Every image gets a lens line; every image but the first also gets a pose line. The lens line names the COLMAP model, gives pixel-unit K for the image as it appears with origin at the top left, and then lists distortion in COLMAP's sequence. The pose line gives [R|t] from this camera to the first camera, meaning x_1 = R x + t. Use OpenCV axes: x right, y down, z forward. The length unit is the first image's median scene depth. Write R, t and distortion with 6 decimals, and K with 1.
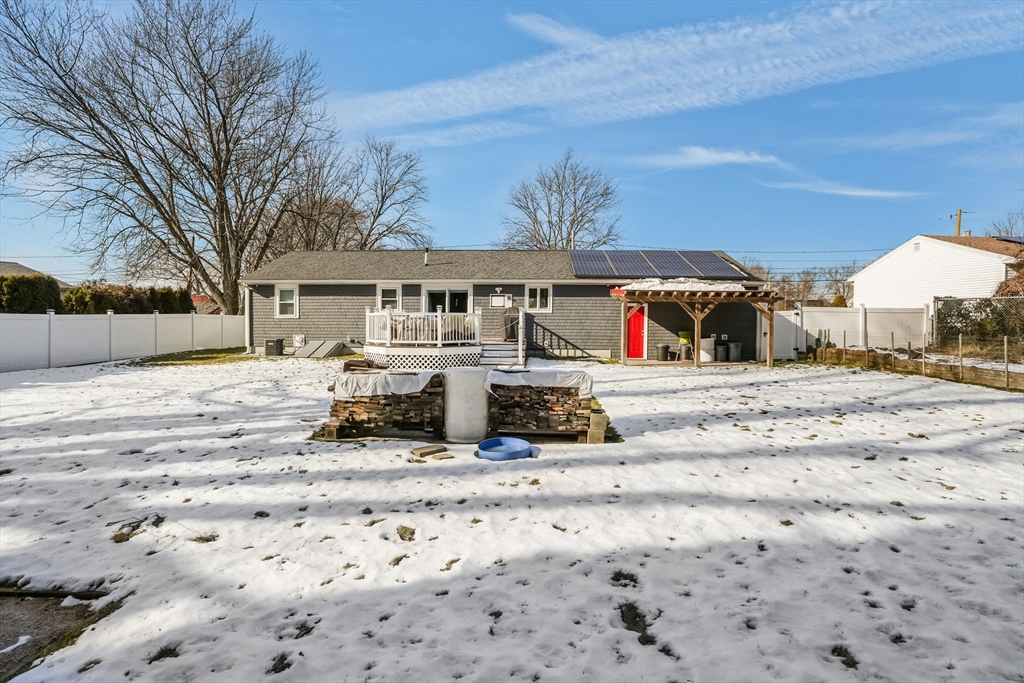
lens RADIAL K [[455.5, 0, 512.0], [0, 455.5, 341.5], [0, 0, 1]] dist [-0.067582, 0.022584]
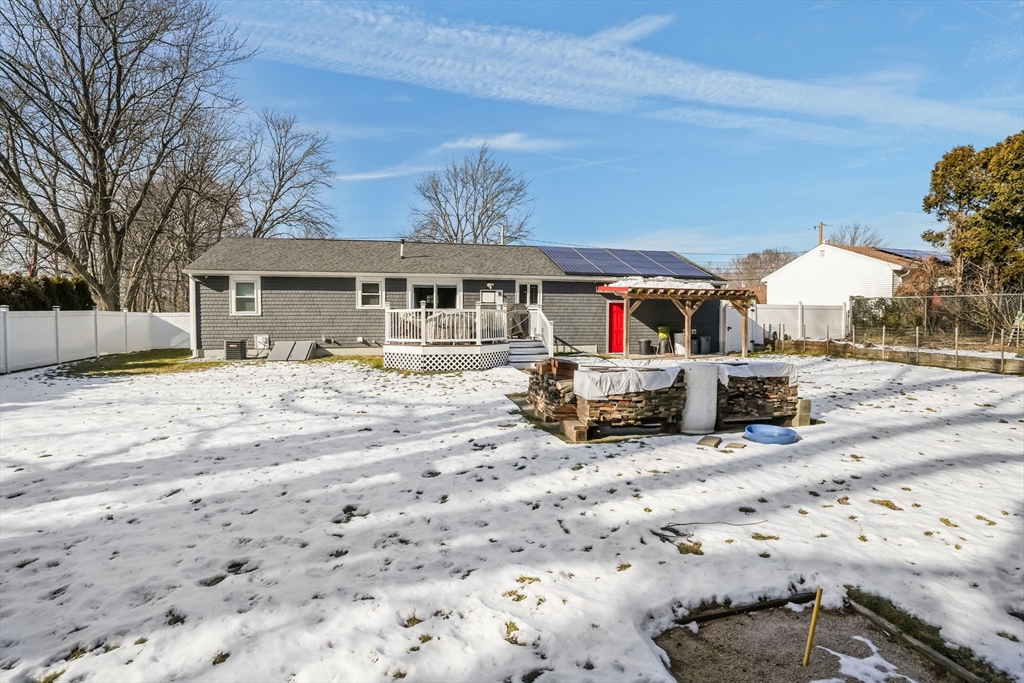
lens RADIAL K [[470.6, 0, 510.1], [0, 470.6, 337.5], [0, 0, 1]] dist [-0.073007, 0.026784]
pose [[0.967436, -0.014744, 0.252687, -0.246266], [0.015434, 0.999881, -0.000749, -0.001592], [-0.252646, 0.004624, 0.967548, 0.023369]]
